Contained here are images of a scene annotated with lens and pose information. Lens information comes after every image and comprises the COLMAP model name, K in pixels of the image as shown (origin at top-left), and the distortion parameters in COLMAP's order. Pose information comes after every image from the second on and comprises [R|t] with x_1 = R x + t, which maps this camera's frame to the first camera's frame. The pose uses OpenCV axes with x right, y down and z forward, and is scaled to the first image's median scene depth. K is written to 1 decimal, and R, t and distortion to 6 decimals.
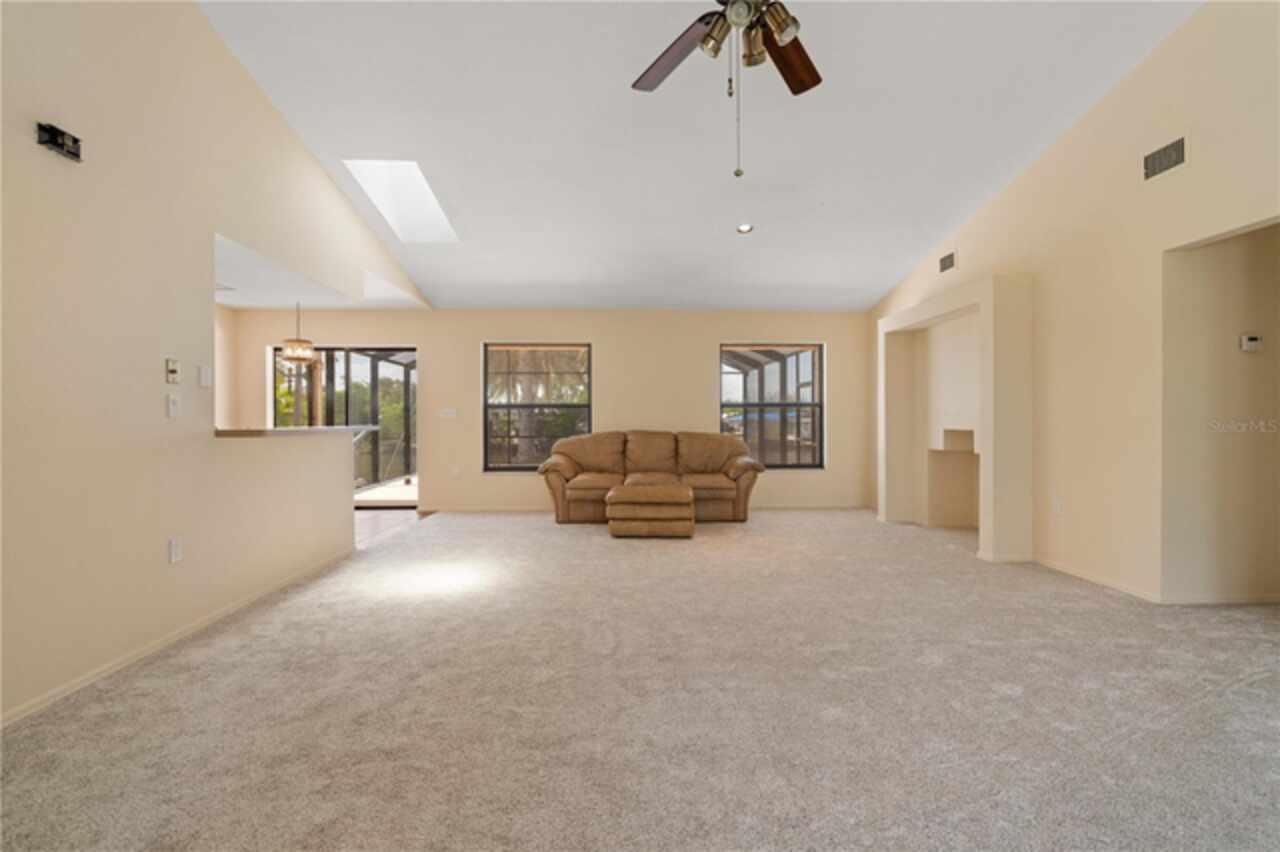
lens RADIAL K [[576.4, 0, 641.9], [0, 576.4, 426.4], [0, 0, 1]] dist [-0.003631, 0.000023]
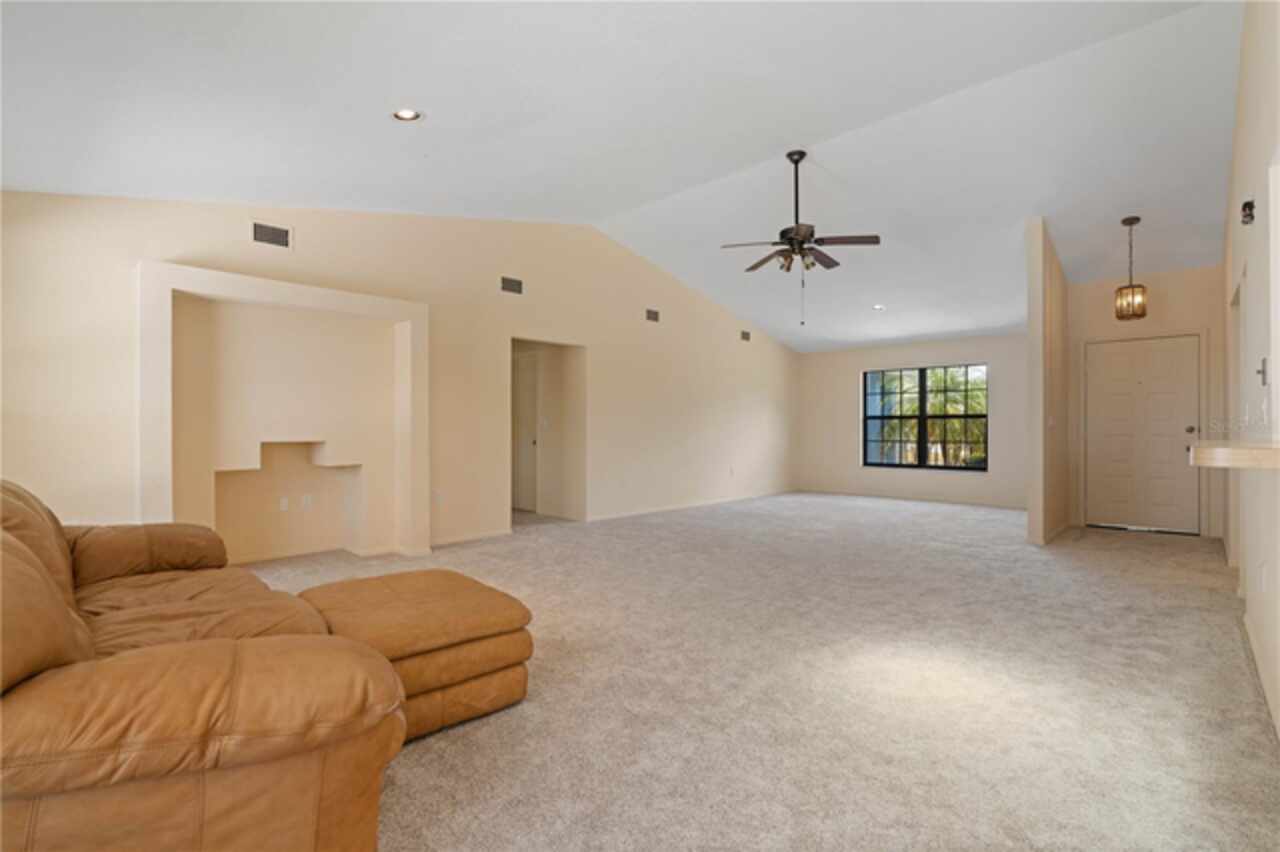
lens RADIAL K [[576.4, 0, 641.9], [0, 576.4, 426.4], [0, 0, 1]] dist [-0.003631, 0.000023]
pose [[-0.692021, 0.006550, 0.721847, -0.377045], [0.010569, 0.999944, 0.001059, -0.010233], [-0.721800, 0.008362, -0.692051, 1.092196]]
